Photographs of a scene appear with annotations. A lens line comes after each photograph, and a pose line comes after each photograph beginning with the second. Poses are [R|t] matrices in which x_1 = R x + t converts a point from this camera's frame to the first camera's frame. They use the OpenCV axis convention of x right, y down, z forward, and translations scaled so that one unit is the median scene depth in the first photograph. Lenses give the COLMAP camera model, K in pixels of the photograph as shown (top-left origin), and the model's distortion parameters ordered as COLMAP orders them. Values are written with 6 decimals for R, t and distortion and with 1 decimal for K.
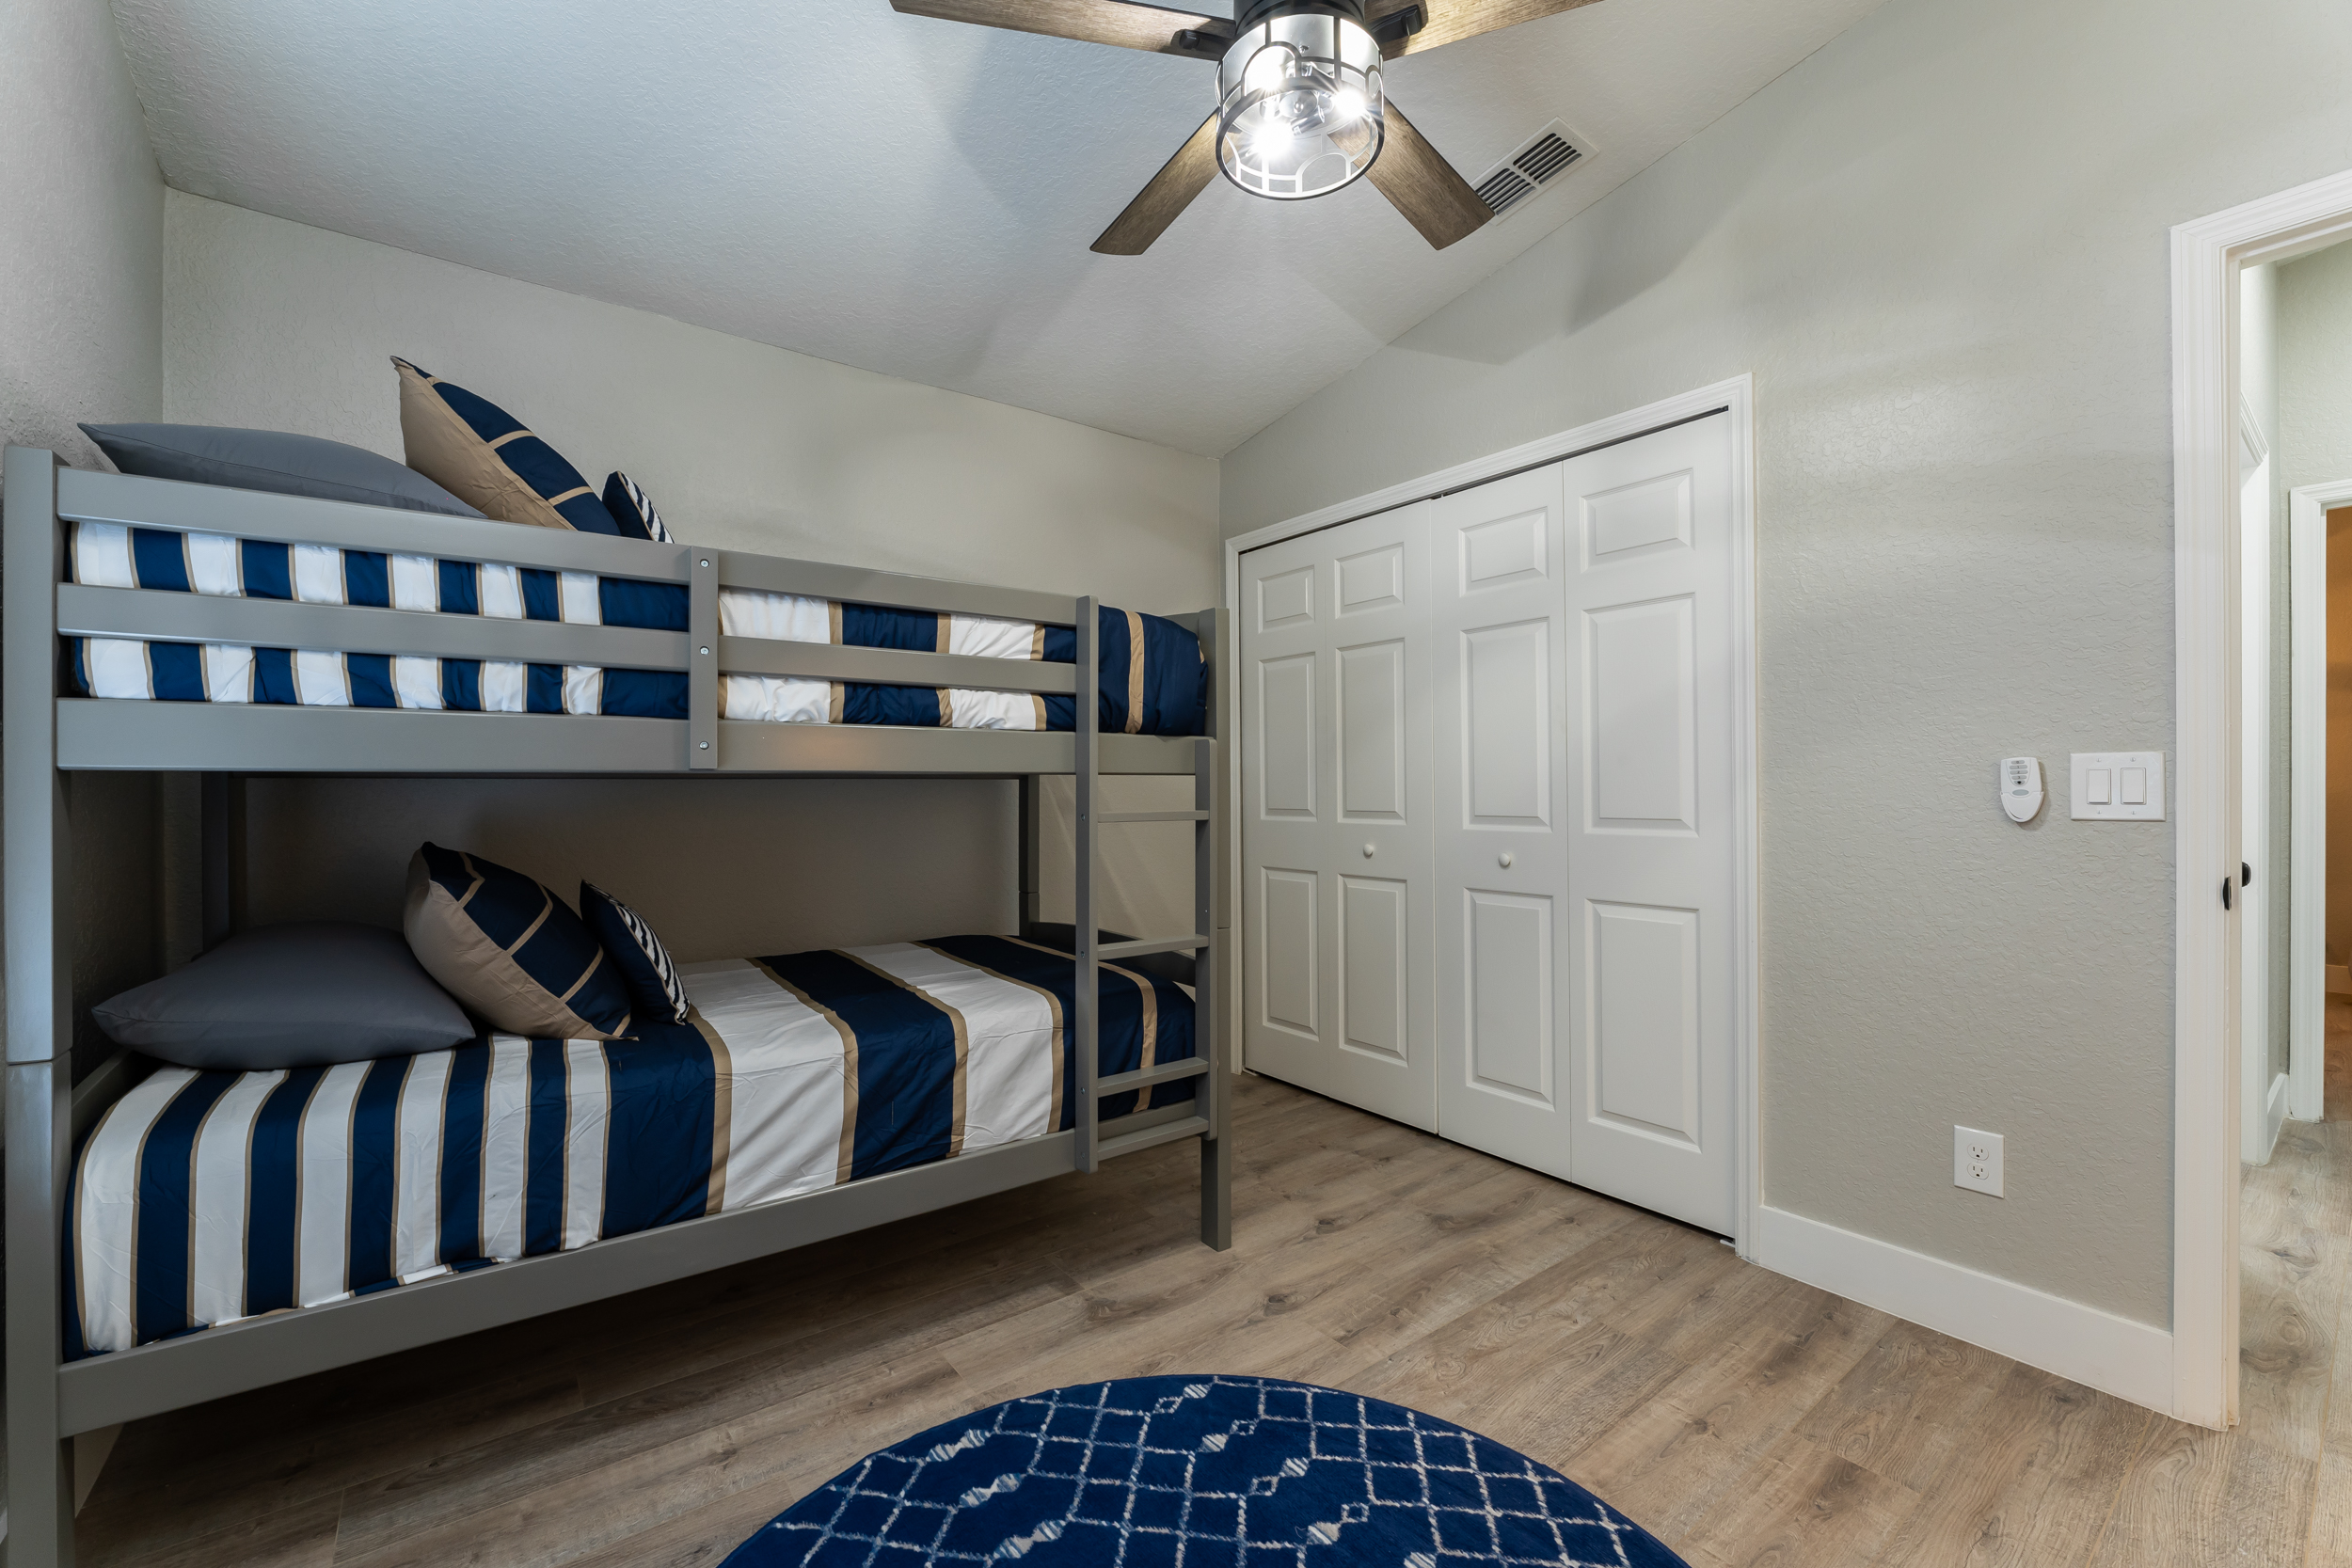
lens RADIAL K [[935.4, 0, 1176.0], [0, 935.4, 784.0], [0, 0, 1]] dist [-0.011758, -0.000140]
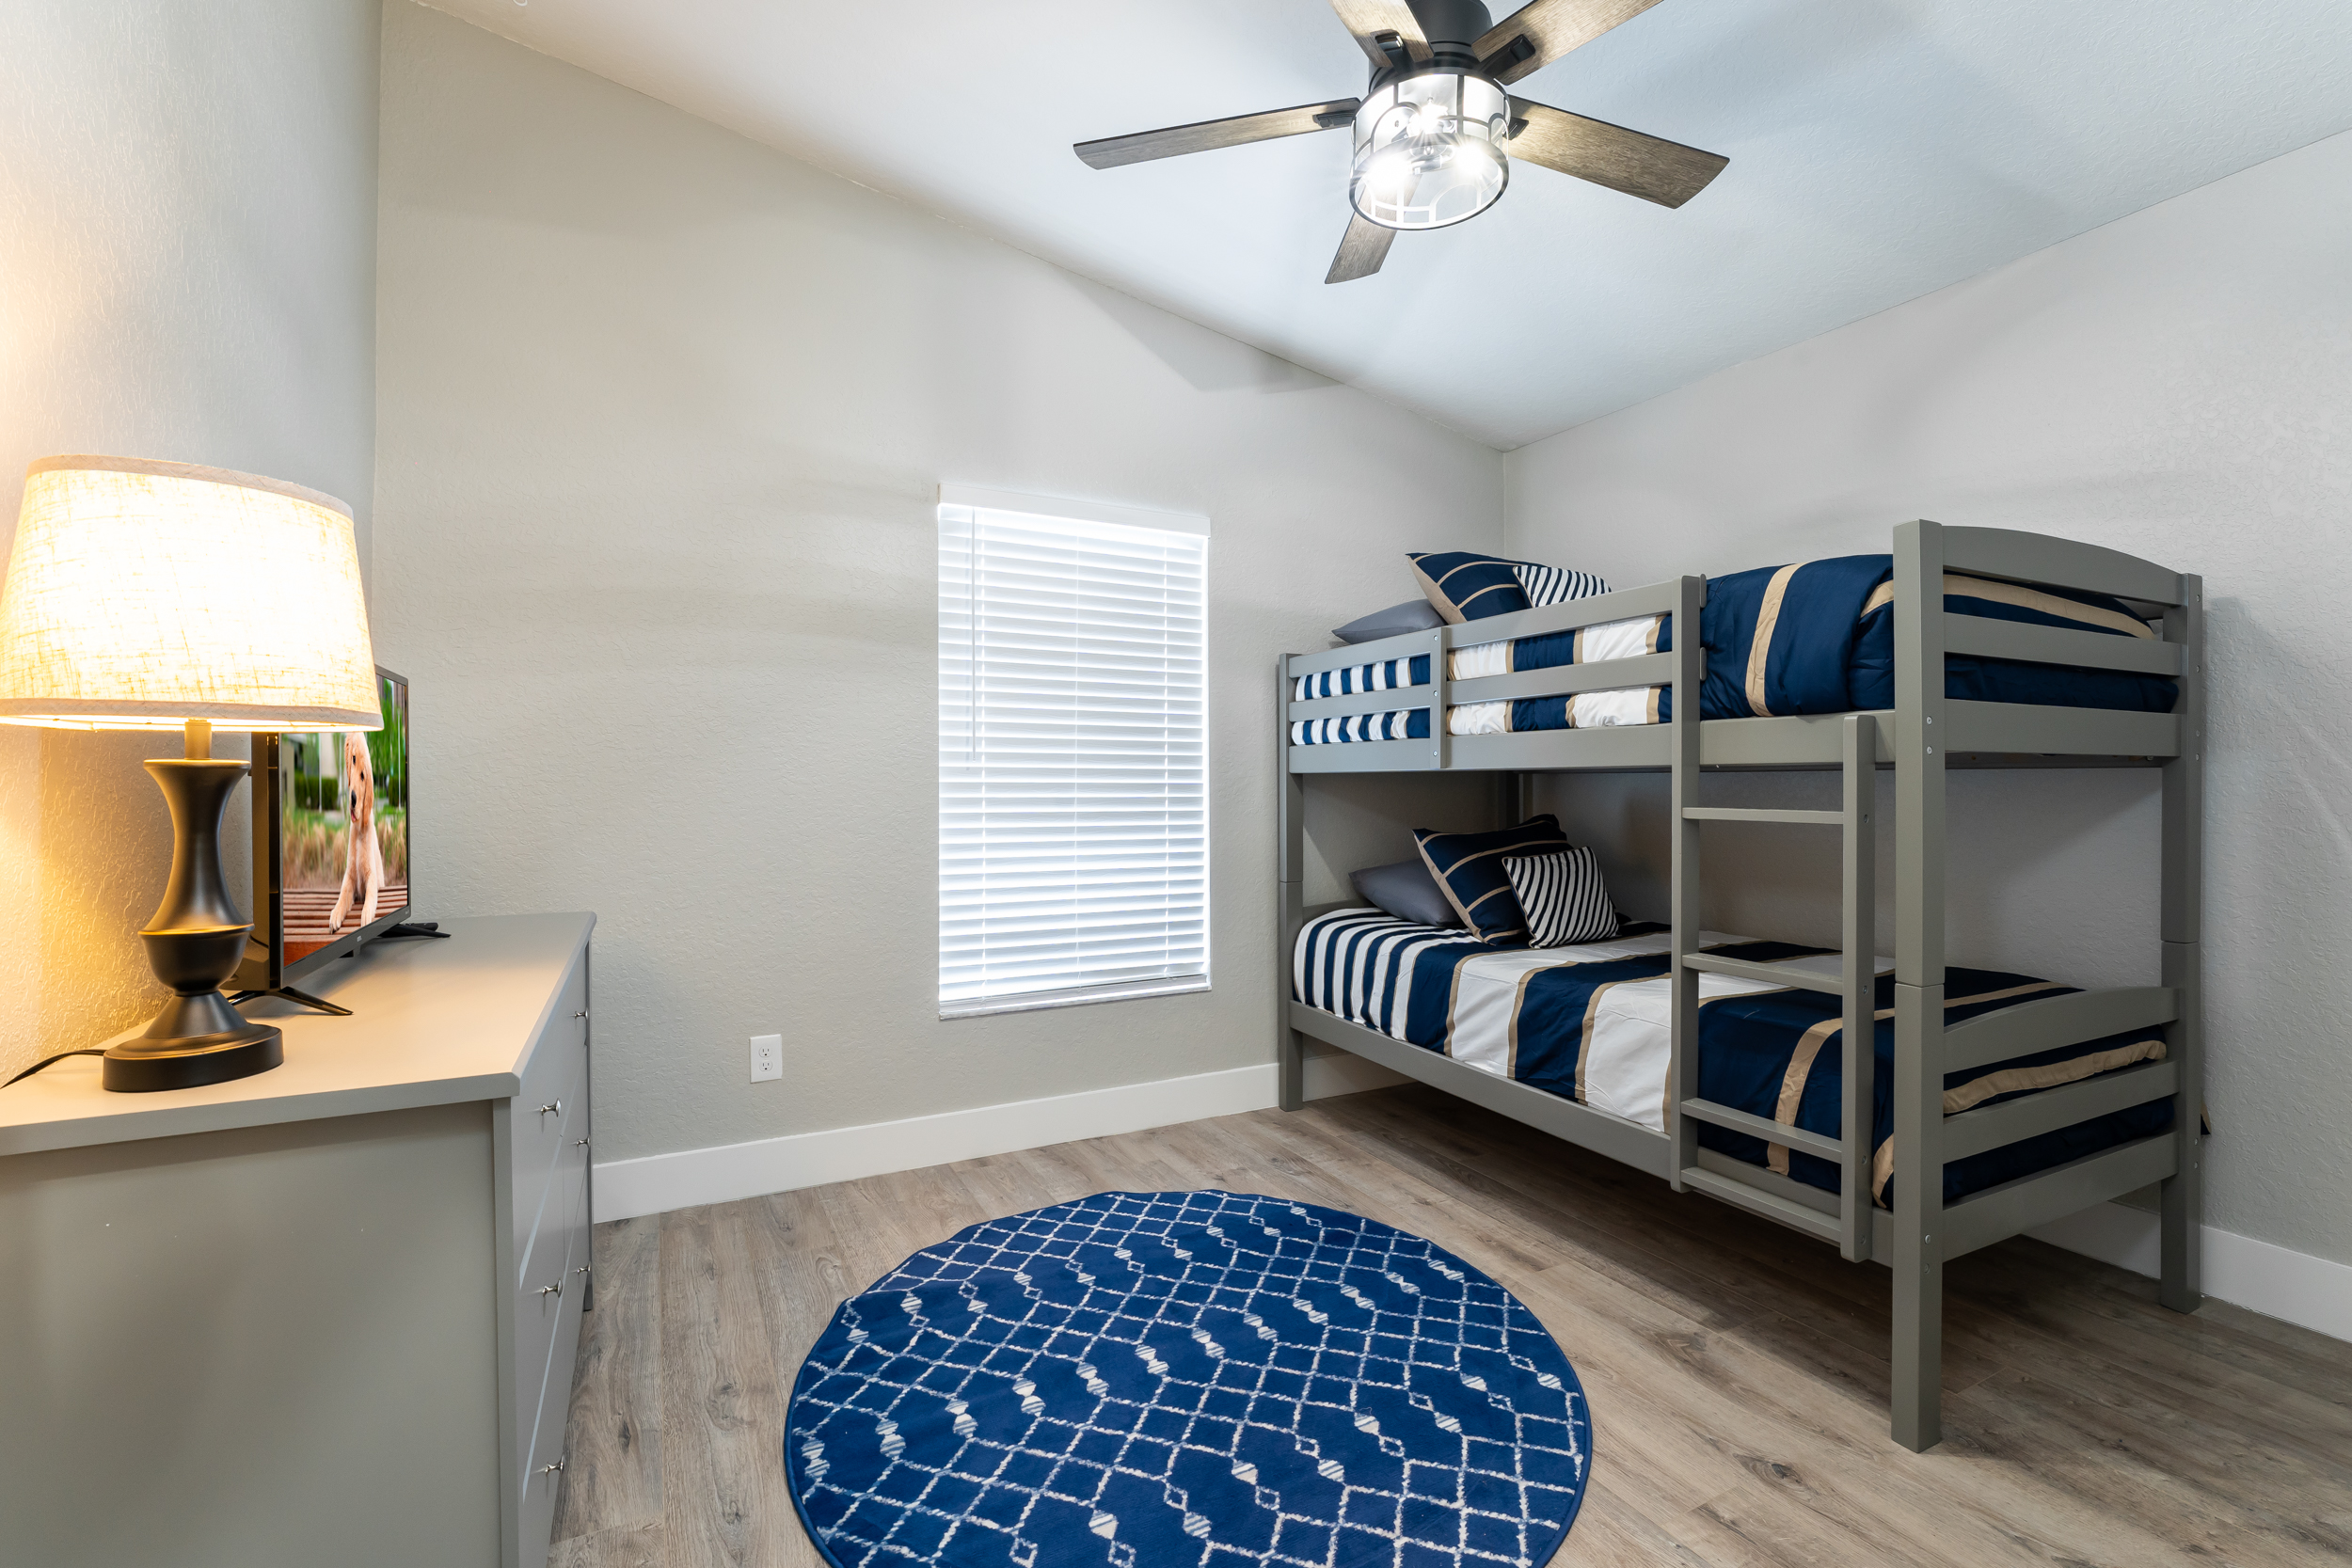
lens RADIAL K [[969.2, 0, 1176.0], [0, 969.2, 784.0], [0, 0, 1]] dist [-0.012024, -0.000497]
pose [[-0.143809, 0.004534, -0.989595, 1.069066], [0.002009, 0.999989, 0.004290, 0.001910], [0.989603, -0.001371, -0.143816, 0.725992]]
